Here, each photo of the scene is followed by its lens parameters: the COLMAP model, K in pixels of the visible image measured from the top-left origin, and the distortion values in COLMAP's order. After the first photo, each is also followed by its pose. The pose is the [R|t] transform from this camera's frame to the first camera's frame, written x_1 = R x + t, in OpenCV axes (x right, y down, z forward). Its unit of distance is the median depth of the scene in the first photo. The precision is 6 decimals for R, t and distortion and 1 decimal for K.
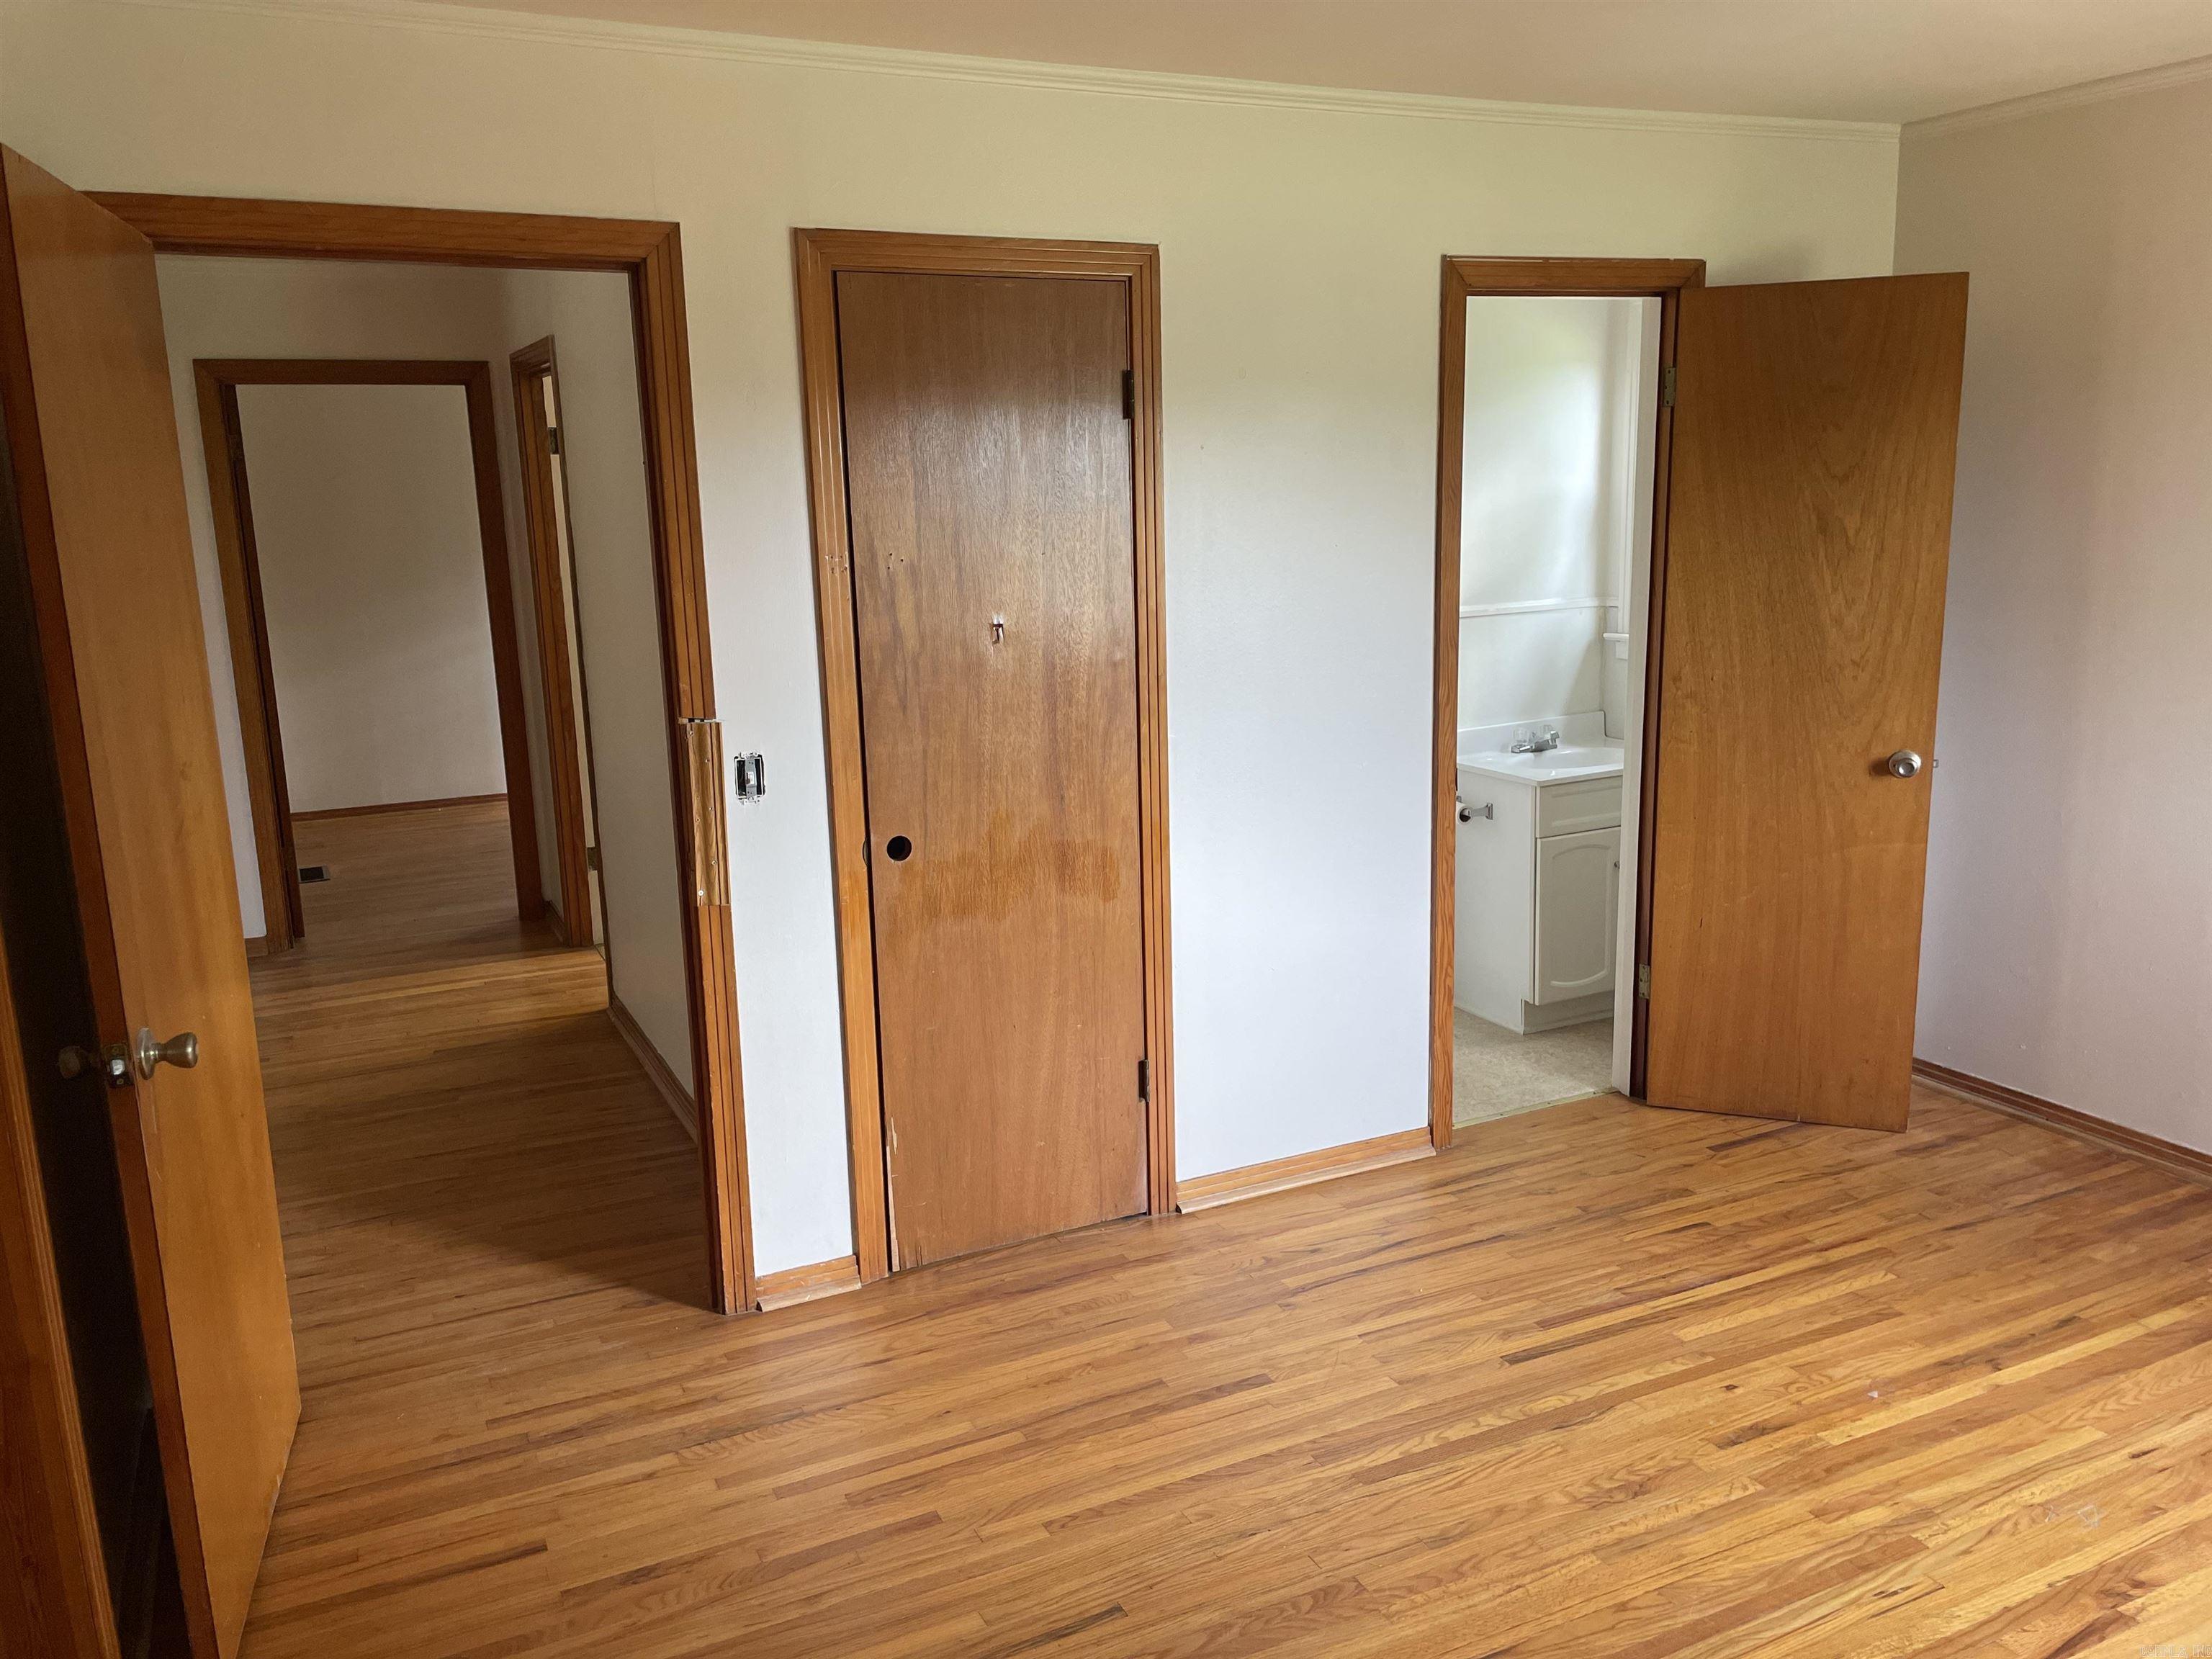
lens RADIAL K [[1692.9, 0, 1091.9], [0, 1692.9, 834.8], [0, 0, 1]] dist [0.076630, -0.100717]
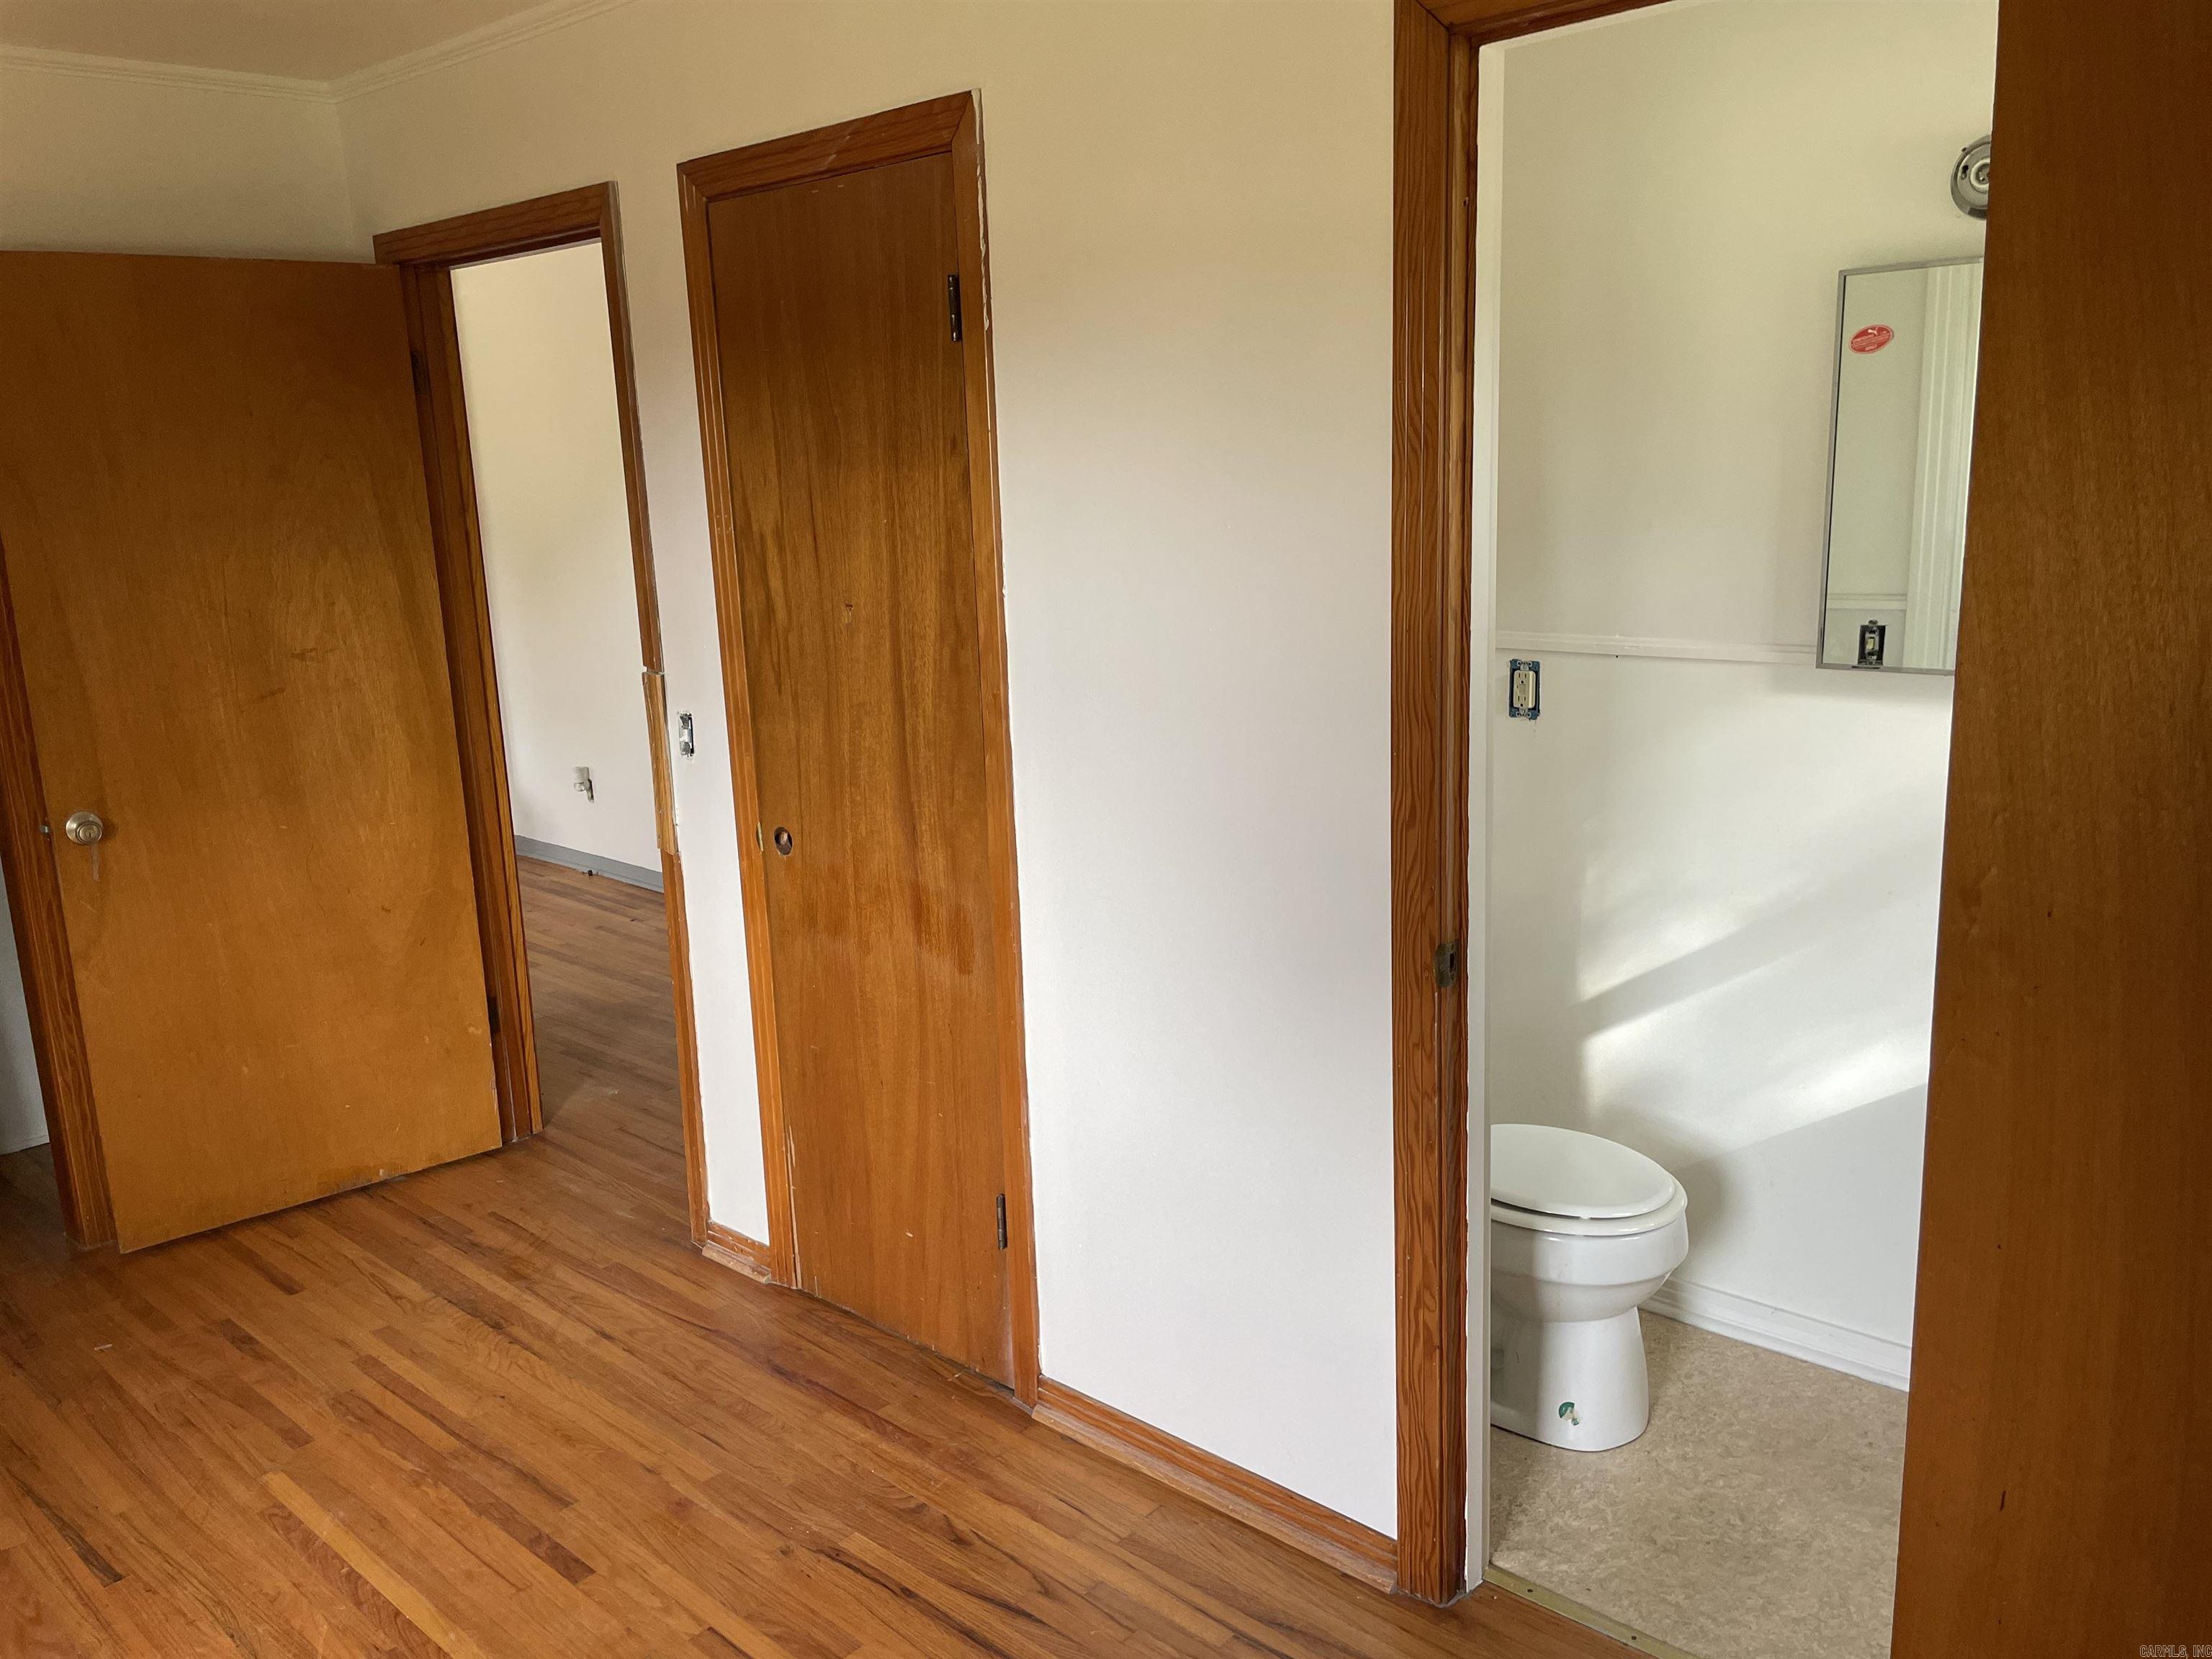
lens RADIAL K [[1692.9, 0, 1110.5], [0, 1692.9, 825.1], [0, 0, 1]] dist [0.076630, -0.100717]
pose [[0.368841, 0.207226, -0.906098, 0.774878], [-0.155106, 0.974885, 0.159819, -0.172900], [0.916460, 0.081593, 0.391720, 0.809149]]
